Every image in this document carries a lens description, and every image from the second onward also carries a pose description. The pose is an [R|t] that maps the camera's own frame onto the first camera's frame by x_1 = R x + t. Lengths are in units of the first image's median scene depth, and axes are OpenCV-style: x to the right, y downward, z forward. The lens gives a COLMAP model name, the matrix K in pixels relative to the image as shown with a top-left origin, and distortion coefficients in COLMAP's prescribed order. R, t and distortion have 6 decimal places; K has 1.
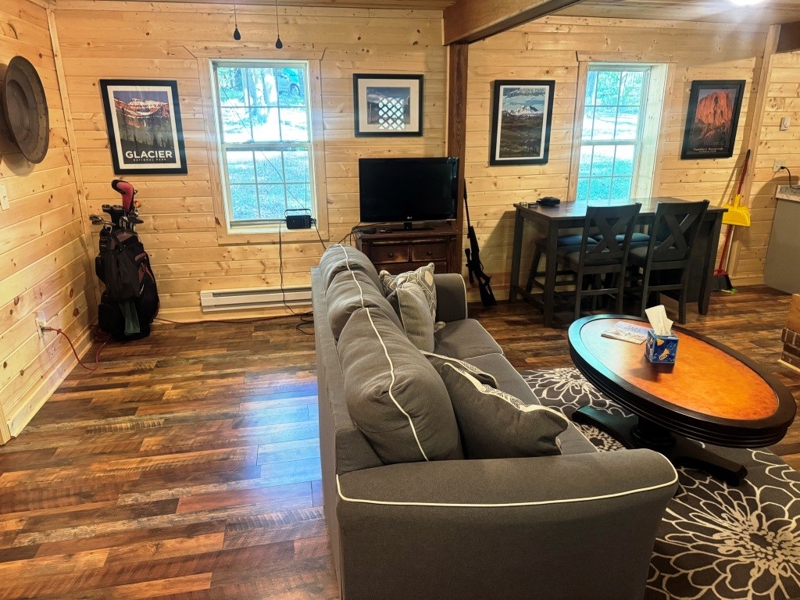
lens RADIAL K [[565.7, 0, 403.7], [0, 565.7, 304.7], [0, 0, 1]] dist [0.063702, -0.070833]
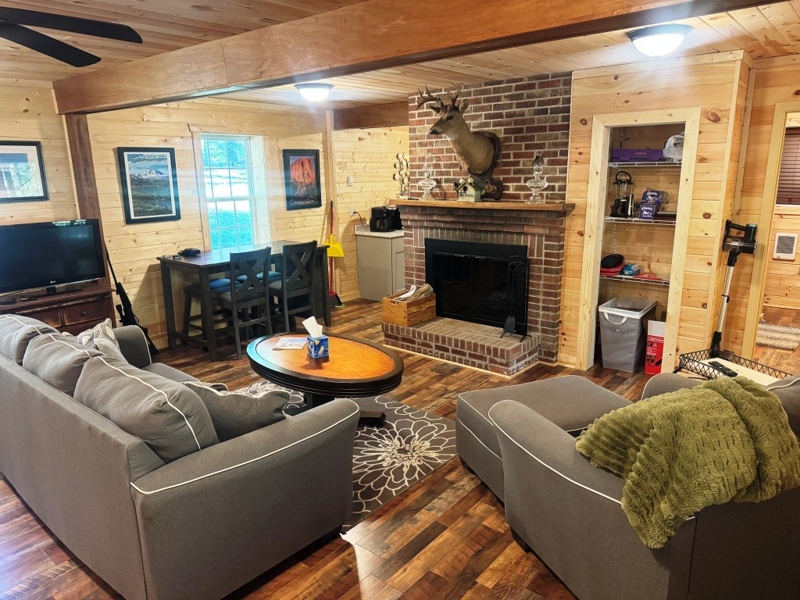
lens RADIAL K [[565.7, 0, 400.6], [0, 565.7, 305.1], [0, 0, 1]] dist [0.063702, -0.070833]
pose [[0.782724, -0.156766, 0.602301, -0.124237], [0.204984, 0.978696, -0.011656, 0.019914], [-0.587643, 0.132586, 0.798184, -0.138777]]
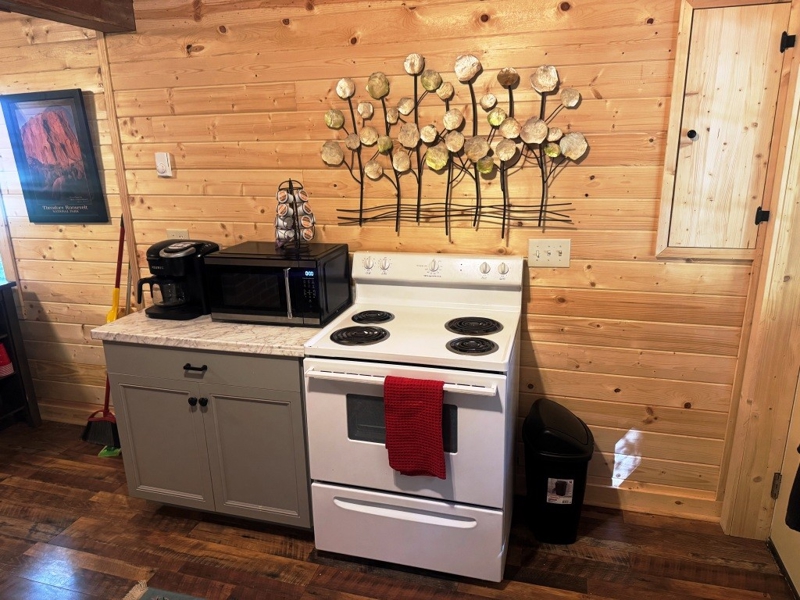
lens RADIAL K [[565.7, 0, 402.3], [0, 565.7, 322.0], [0, 0, 1]] dist [0.063702, -0.070833]
pose [[0.889834, 0.114890, -0.441584, 1.255558], [-0.135293, 0.990694, -0.014874, -0.216164], [0.435766, 0.072979, 0.897097, 0.706262]]
